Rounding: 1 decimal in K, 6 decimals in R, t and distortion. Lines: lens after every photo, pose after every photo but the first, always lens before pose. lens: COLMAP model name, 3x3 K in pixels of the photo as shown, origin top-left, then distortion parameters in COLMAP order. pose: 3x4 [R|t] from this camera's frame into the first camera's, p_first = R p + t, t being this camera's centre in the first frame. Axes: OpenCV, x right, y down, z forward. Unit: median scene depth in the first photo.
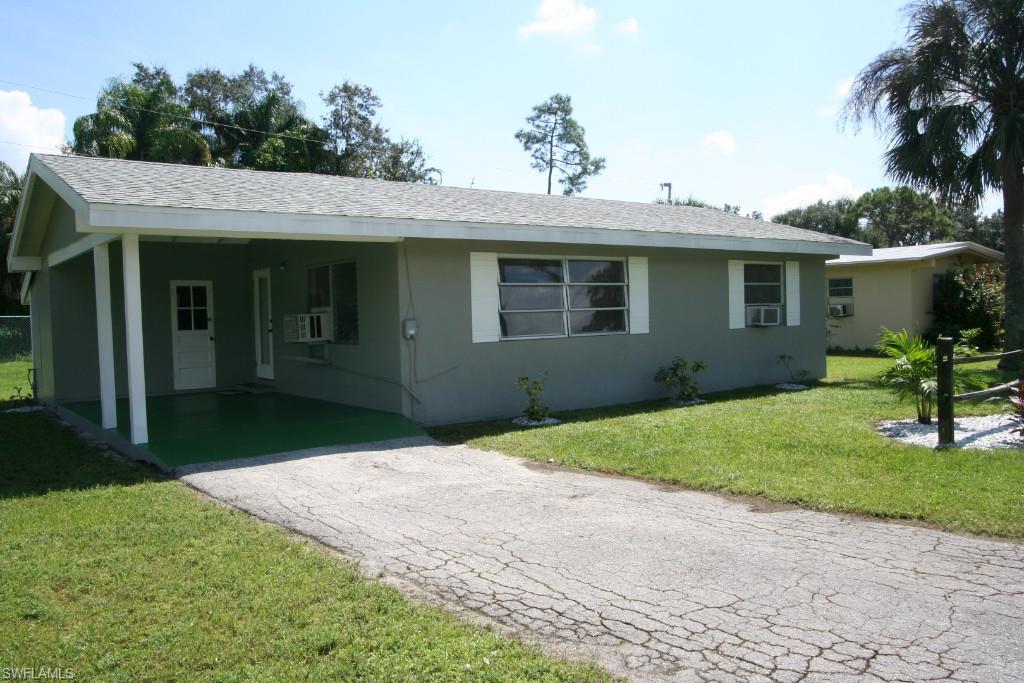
lens RADIAL K [[817.7, 0, 512.0], [0, 817.7, 341.5], [0, 0, 1]] dist [-0.004406, -0.001369]
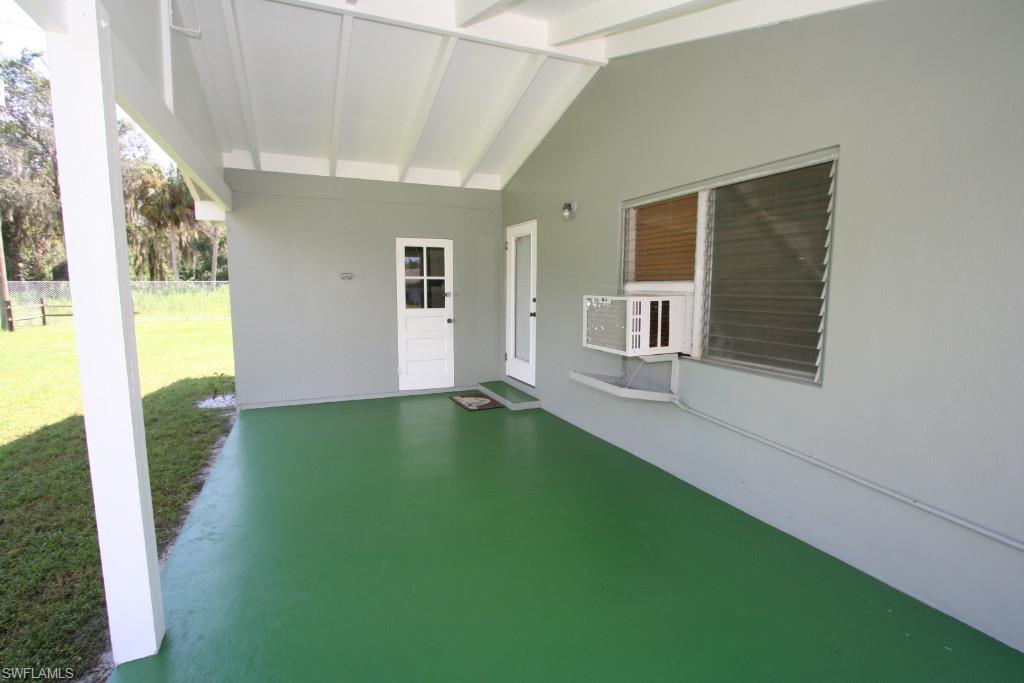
lens RADIAL K [[477.0, 0, 512.0], [0, 477.0, 341.5], [0, 0, 1]] dist [-0.017155, 0.000466]
pose [[0.974888, 0.055540, -0.215657, -0.228914], [-0.037156, 0.995393, 0.088384, -0.025309], [0.219573, -0.078152, 0.972461, 0.619191]]
